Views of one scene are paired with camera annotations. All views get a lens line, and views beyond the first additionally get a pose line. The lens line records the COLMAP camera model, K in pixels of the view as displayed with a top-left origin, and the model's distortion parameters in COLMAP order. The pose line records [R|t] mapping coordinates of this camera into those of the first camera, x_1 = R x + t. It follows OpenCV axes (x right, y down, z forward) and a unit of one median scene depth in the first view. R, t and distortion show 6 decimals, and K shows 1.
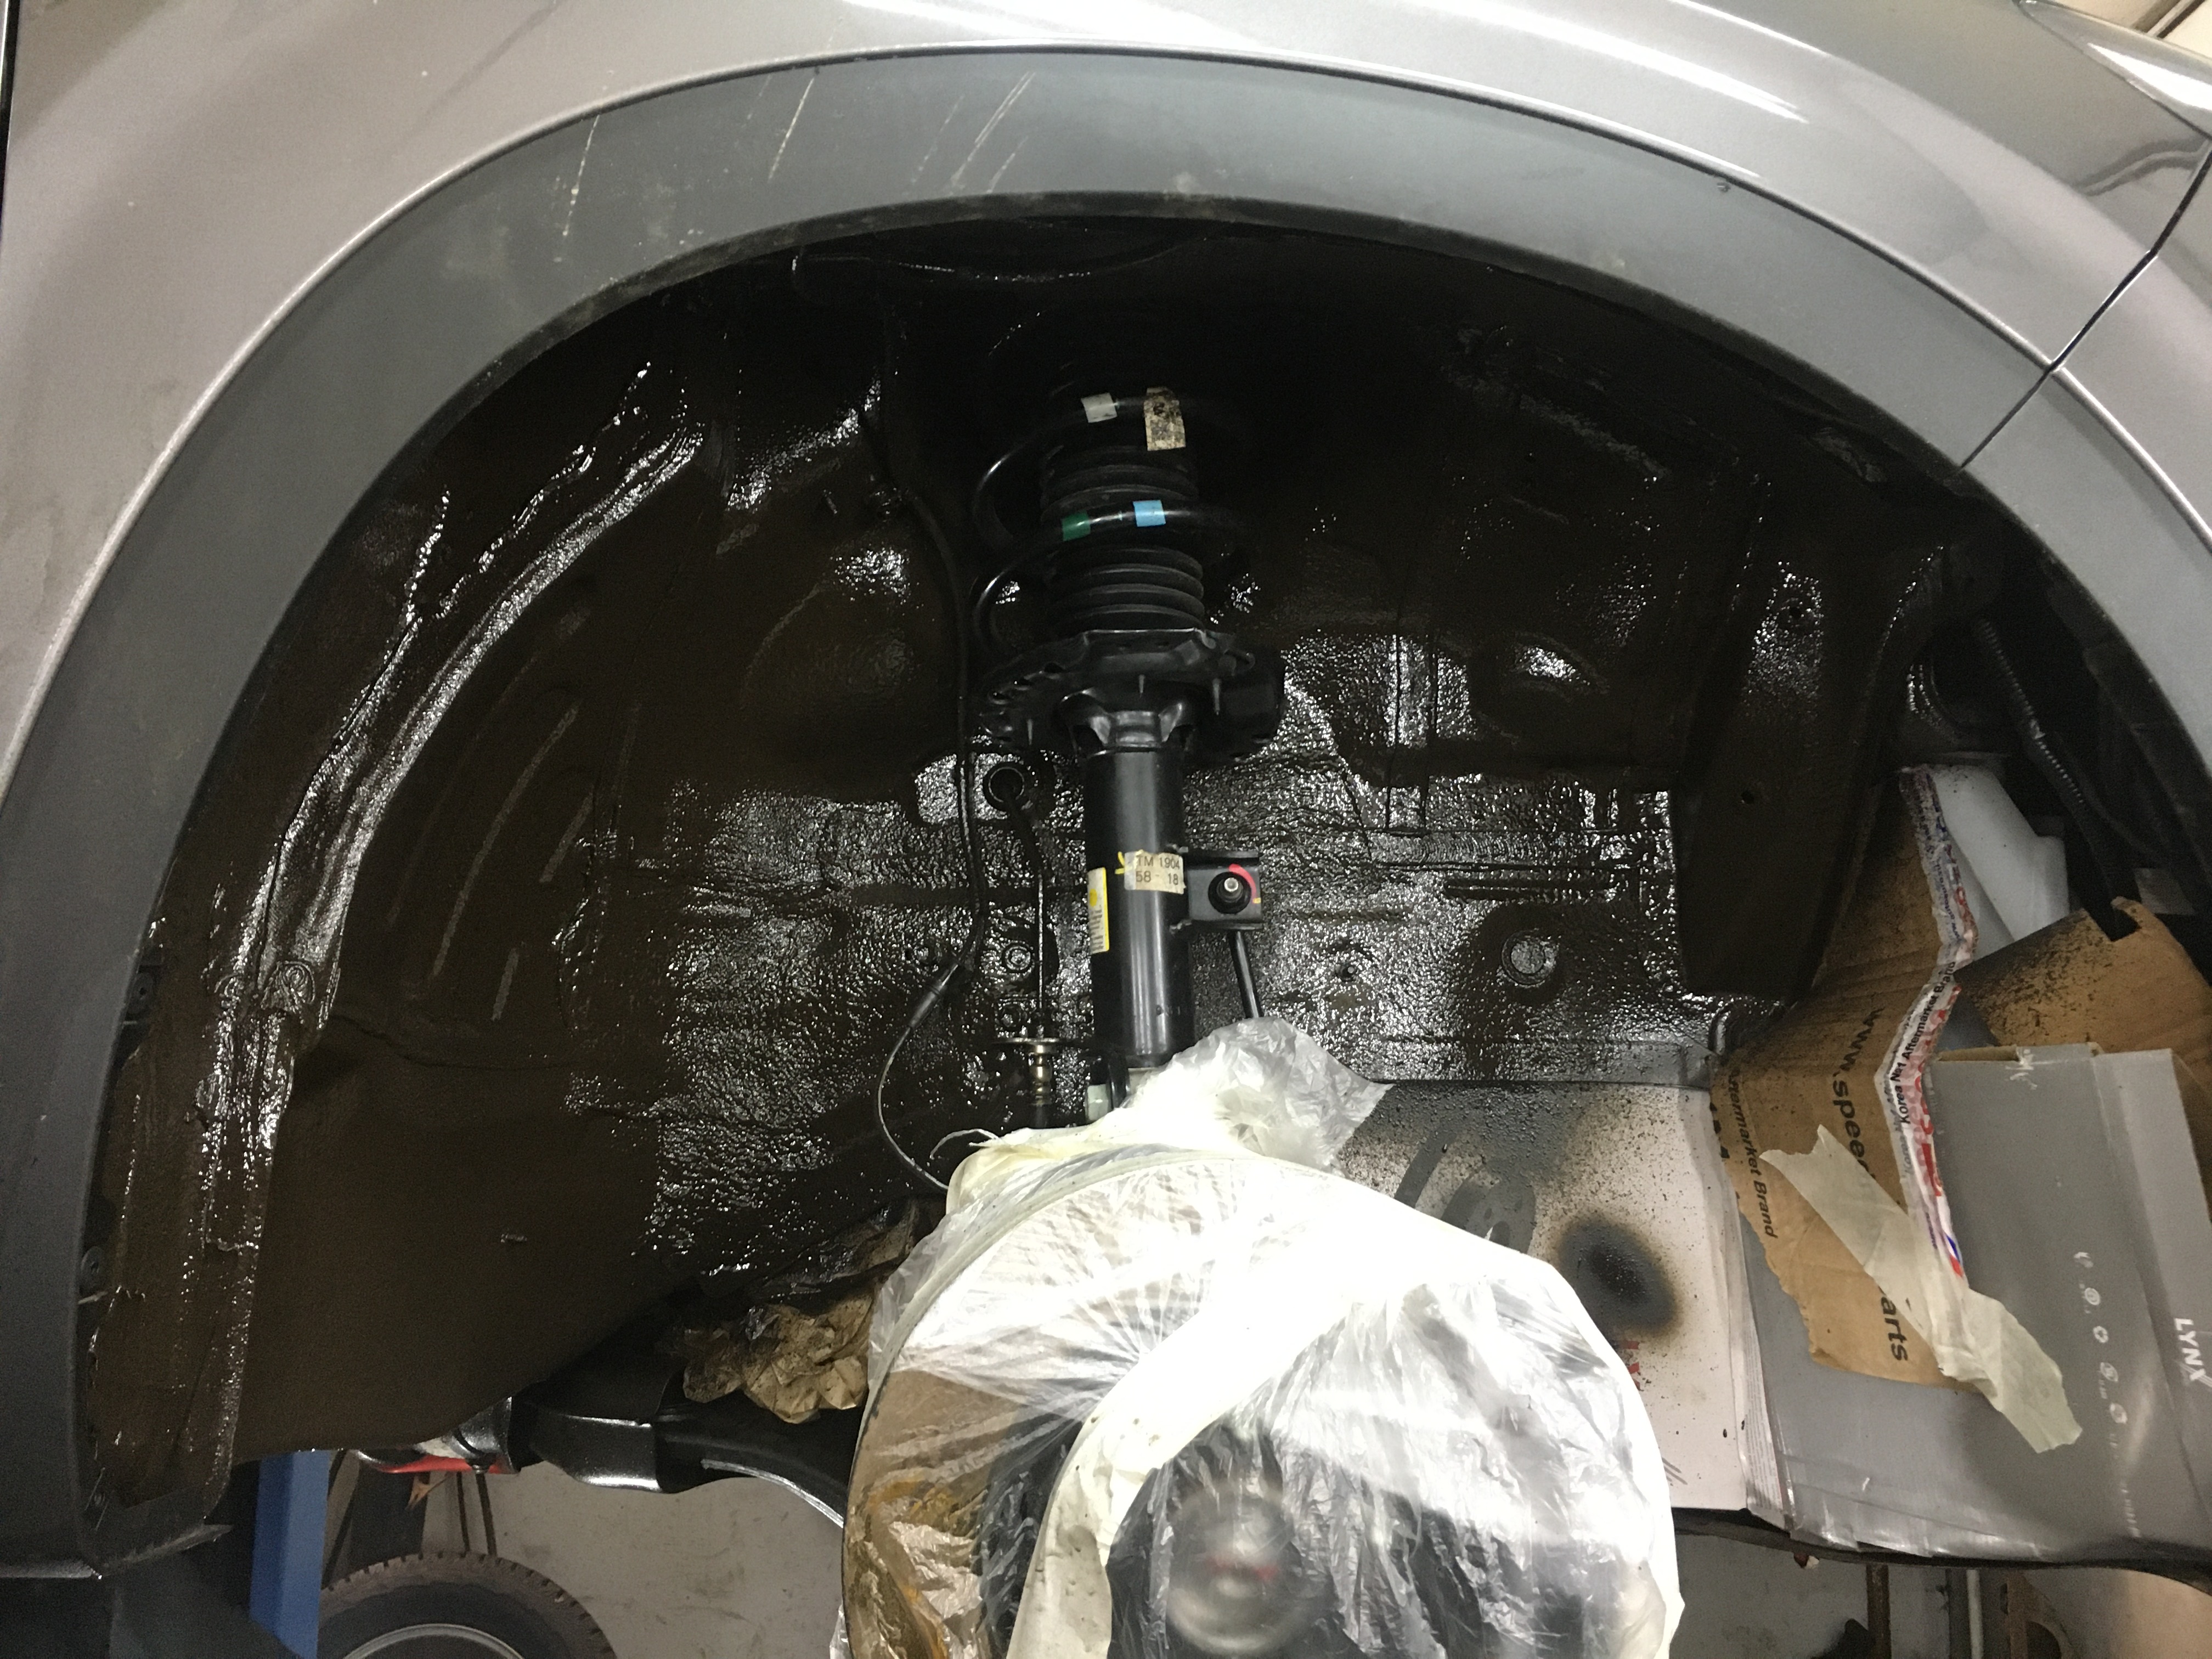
lens RADIAL K [[1898.9, 0, 1117.1], [0, 1898.9, 829.0], [0, 0, 1]] dist [0.093697, -0.120394]
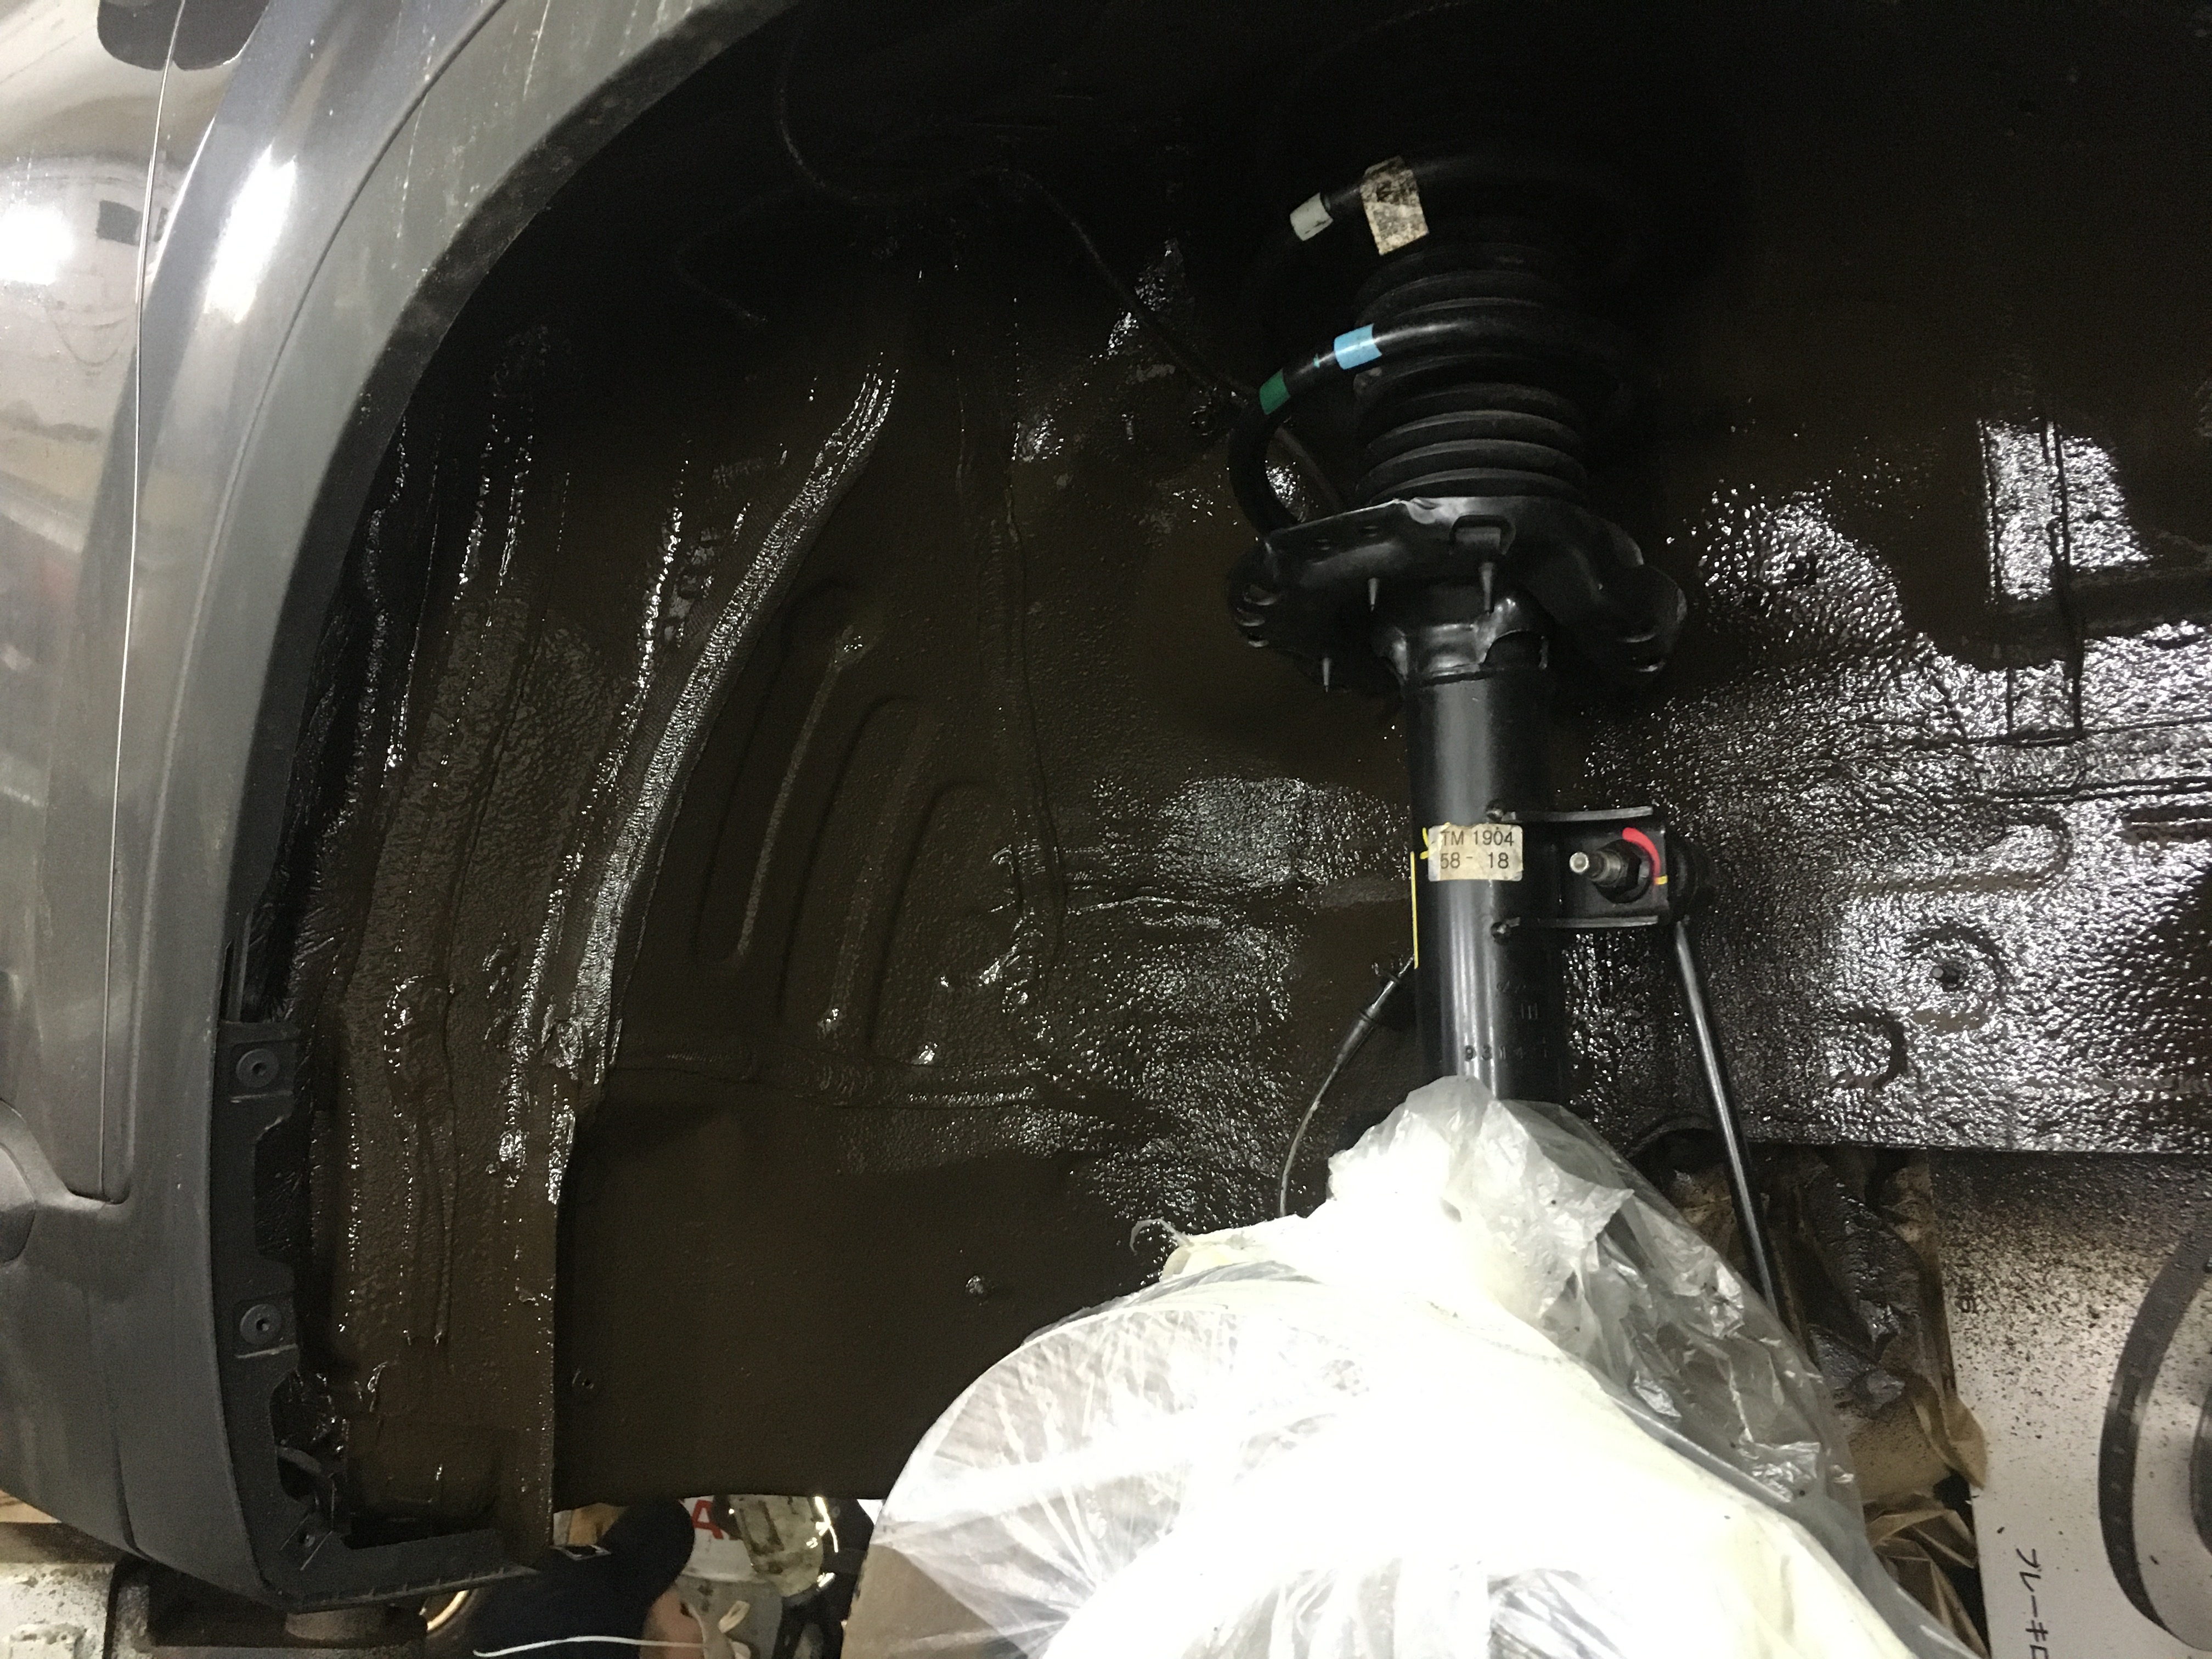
lens RADIAL K [[1898.9, 0, 1117.1], [0, 1898.9, 829.0], [0, 0, 1]] dist [0.093697, -0.120394]
pose [[0.718850, -0.081302, -0.690394, 0.366964], [0.098698, 0.995013, -0.014408, 0.010176], [0.688123, -0.057784, 0.723290, 0.365082]]
